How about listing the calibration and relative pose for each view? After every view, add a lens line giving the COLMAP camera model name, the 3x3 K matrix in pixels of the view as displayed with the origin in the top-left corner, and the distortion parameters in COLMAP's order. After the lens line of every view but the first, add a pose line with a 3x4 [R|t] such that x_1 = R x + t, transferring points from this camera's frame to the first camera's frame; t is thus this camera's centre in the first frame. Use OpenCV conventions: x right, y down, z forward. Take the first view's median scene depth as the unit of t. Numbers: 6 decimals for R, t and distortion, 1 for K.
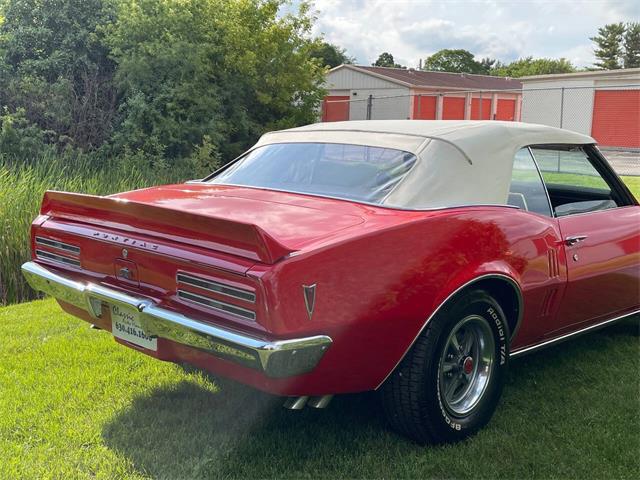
lens RADIAL K [[625.9, 0, 311.8], [0, 625.9, 239.5], [0, 0, 1]] dist [0.006974, -0.032509]
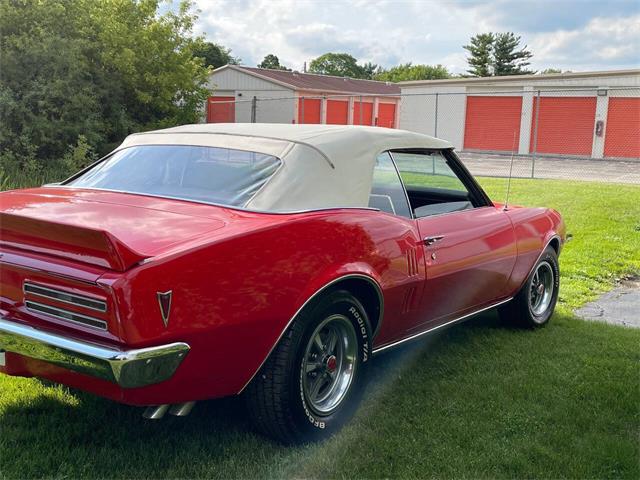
lens RADIAL K [[625.9, 0, 311.8], [0, 625.9, 239.5], [0, 0, 1]] dist [0.006974, -0.032509]
pose [[0.985762, -0.017629, 0.167222, 0.045260], [0.017785, 0.999842, 0.000564, -0.003978], [-0.167205, 0.002418, 0.985919, -0.005113]]
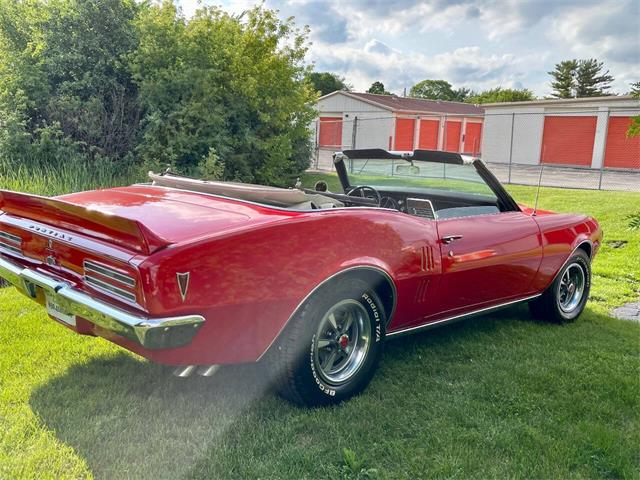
lens RADIAL K [[517.5, 0, 339.5], [0, 517.5, 251.6], [0, 0, 1]] dist [0.001494, -0.010223]
pose [[0.999831, 0.016324, 0.008408, 0.207721], [-0.016553, 0.999474, 0.027894, 0.000729], [-0.007948, -0.028029, 0.999576, 0.014074]]
